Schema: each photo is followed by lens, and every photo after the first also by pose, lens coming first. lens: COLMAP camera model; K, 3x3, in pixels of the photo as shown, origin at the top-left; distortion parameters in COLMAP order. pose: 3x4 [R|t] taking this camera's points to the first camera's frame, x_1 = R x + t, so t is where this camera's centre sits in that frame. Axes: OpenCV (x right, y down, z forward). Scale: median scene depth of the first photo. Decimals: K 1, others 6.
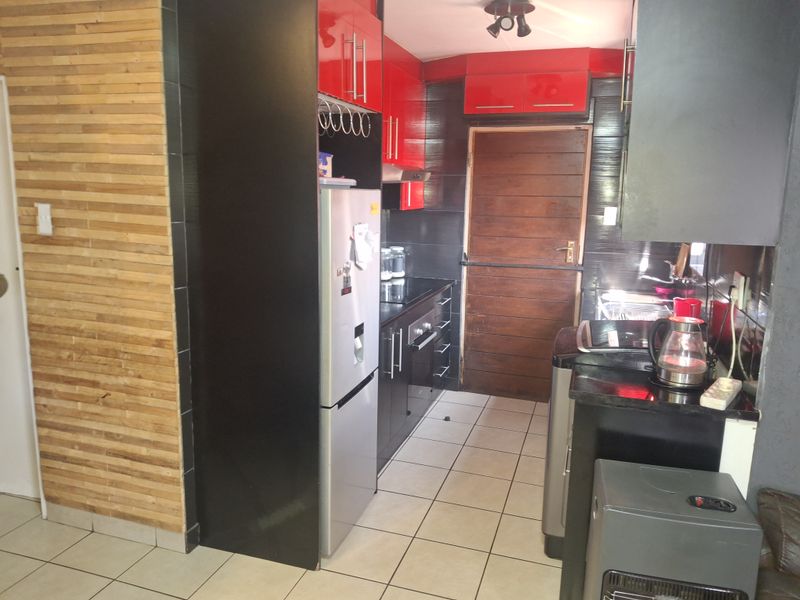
lens RADIAL K [[592.4, 0, 393.6], [0, 592.4, 296.9], [0, 0, 1]] dist [0.092433, -0.167711]
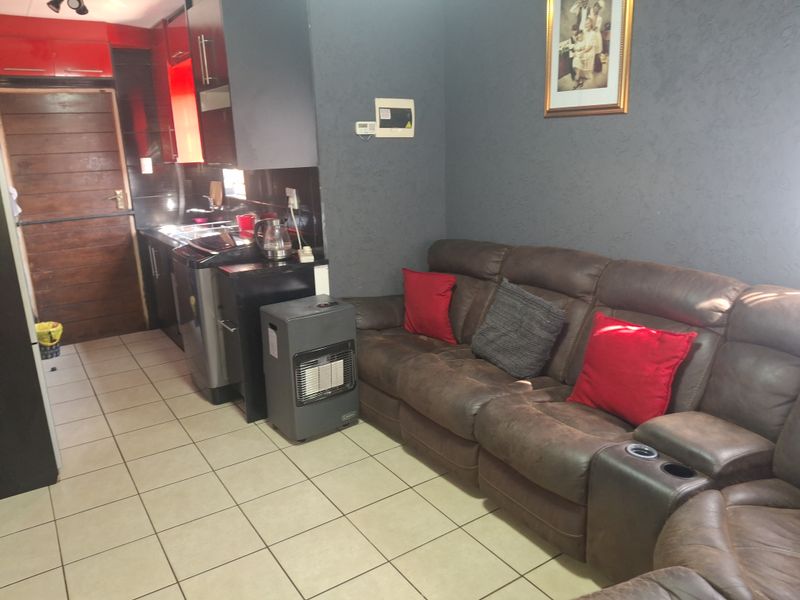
lens RADIAL K [[580.5, 0, 400.0], [0, 580.5, 300.0], [0, 0, 1]] dist [-0.000242, -0.058157]
pose [[0.615779, -0.238760, 0.750873, -0.251079], [0.178801, 0.970465, 0.161953, 0.028091], [-0.767364, 0.034530, 0.640282, -0.121257]]
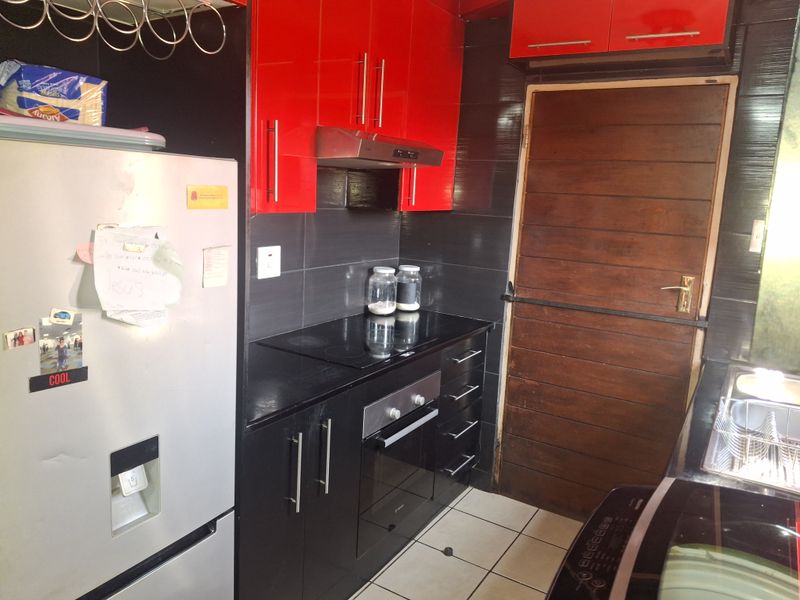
lens RADIAL K [[576.5, 0, 399.6], [0, 576.5, 285.8], [0, 0, 1]] dist [0.048937, -0.091682]
pose [[0.971376, 0.070193, -0.226939, 0.150668], [-0.075350, 0.997057, -0.014131, -0.053904], [0.225279, 0.030826, 0.973806, 0.380268]]
